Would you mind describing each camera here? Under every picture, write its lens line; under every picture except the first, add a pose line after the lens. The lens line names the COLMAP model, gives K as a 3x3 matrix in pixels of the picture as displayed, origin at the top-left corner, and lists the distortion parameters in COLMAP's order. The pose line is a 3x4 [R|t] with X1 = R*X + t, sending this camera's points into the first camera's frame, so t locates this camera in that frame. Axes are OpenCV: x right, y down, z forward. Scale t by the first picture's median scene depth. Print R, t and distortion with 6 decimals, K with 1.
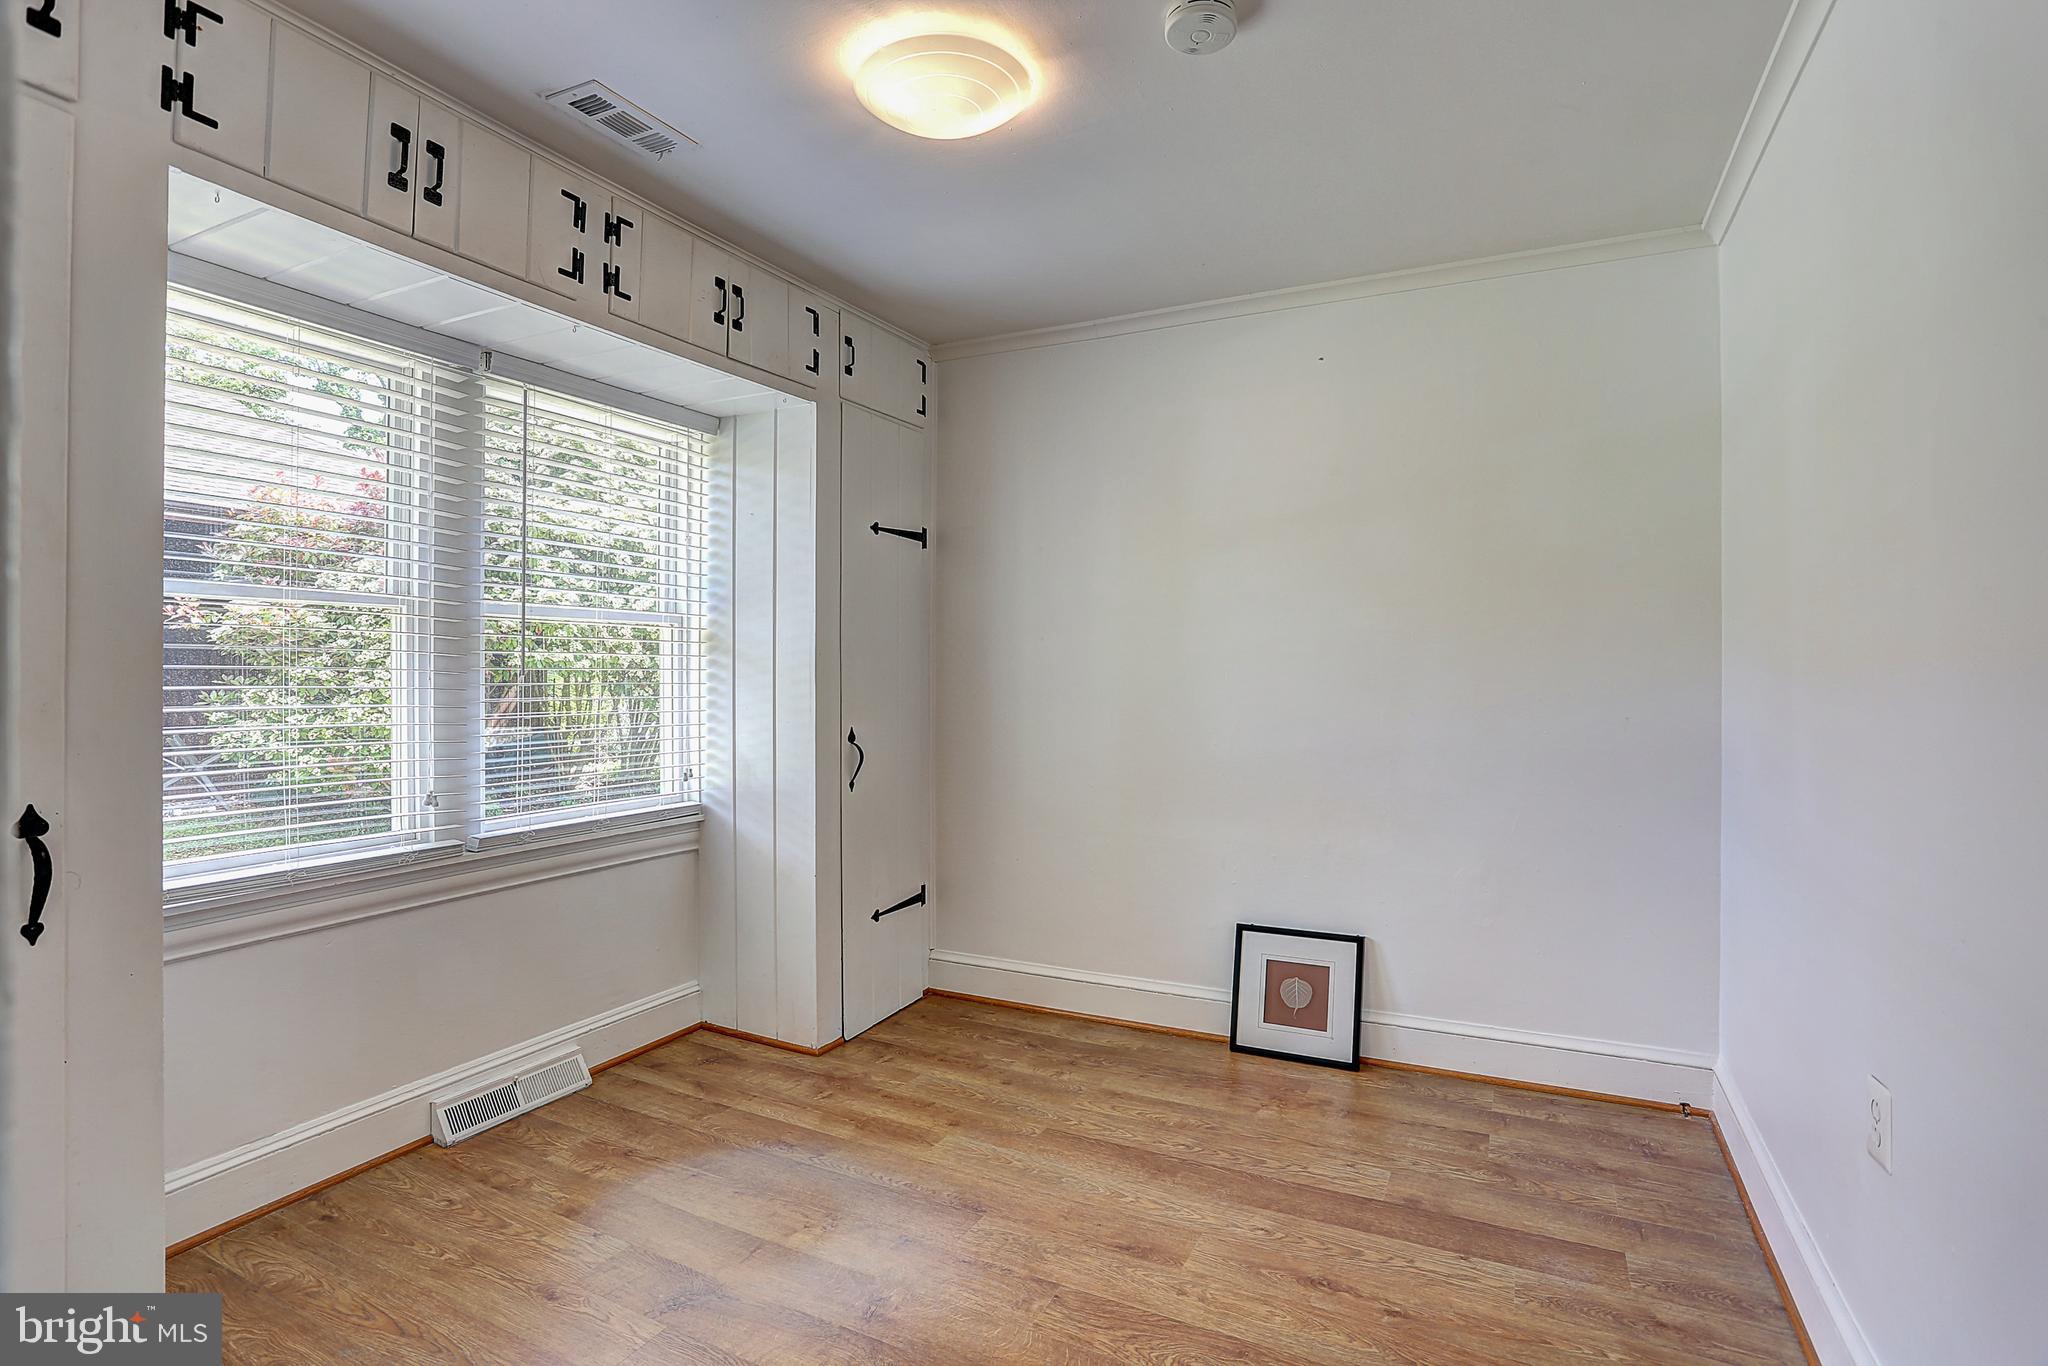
lens RADIAL K [[1025.6, 0, 1032.8], [0, 1025.6, 678.2], [0, 0, 1]] dist [-0.032713, 0.014902]
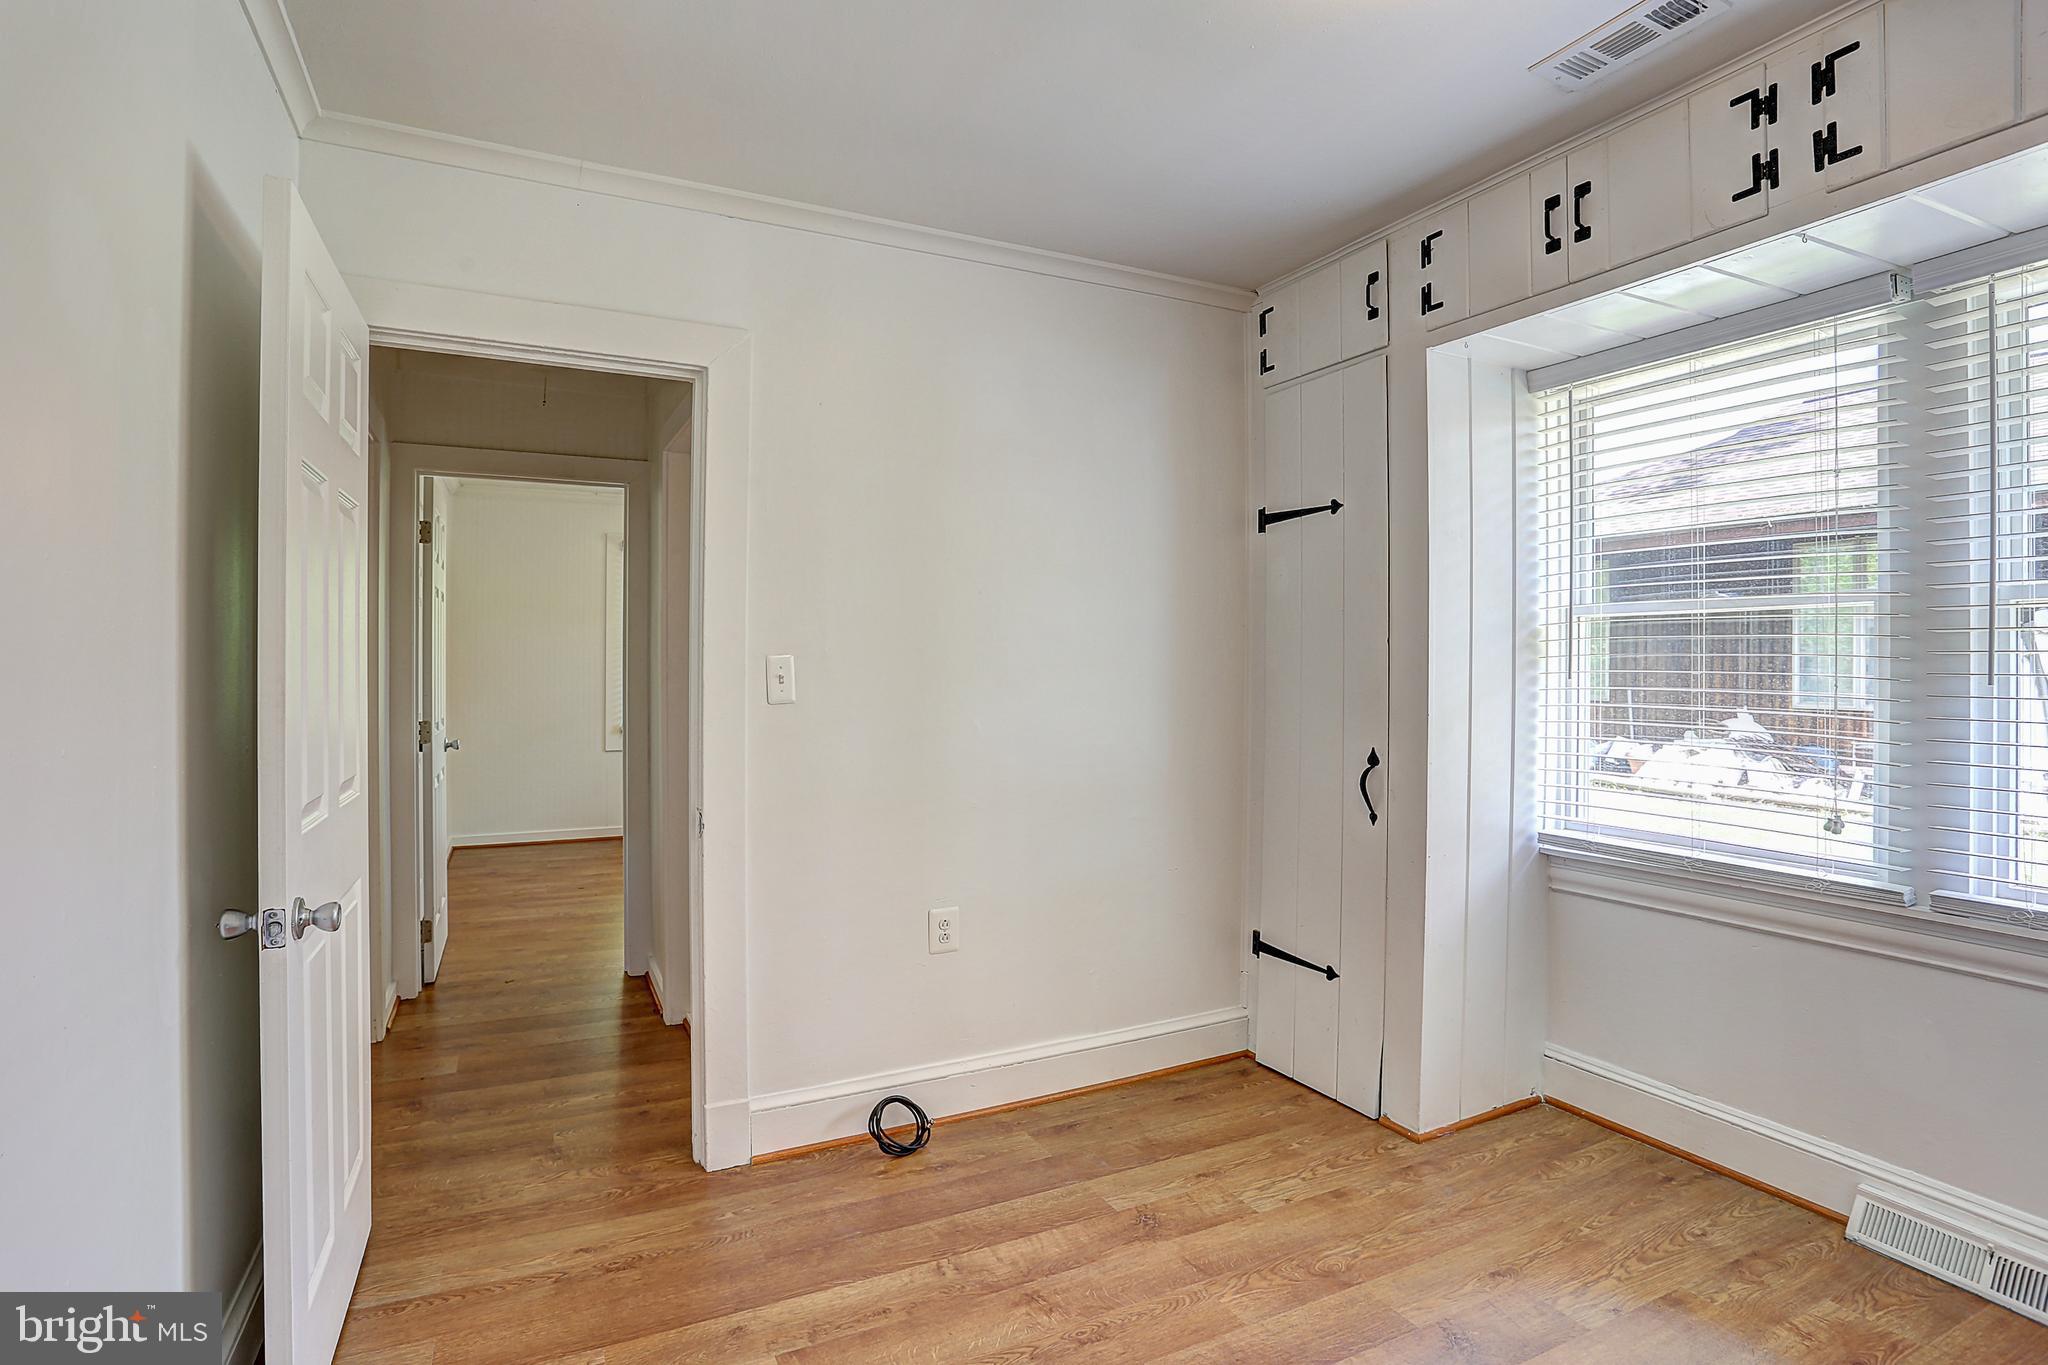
lens RADIAL K [[1025.6, 0, 1032.0], [0, 1025.6, 670.3], [0, 0, 1]] dist [-0.032713, 0.014902]
pose [[-0.599713, 0.008903, -0.800165, 0.538736], [-0.003380, 0.999901, 0.013659, -0.023716], [0.800208, 0.010896, -0.599624, 1.026601]]
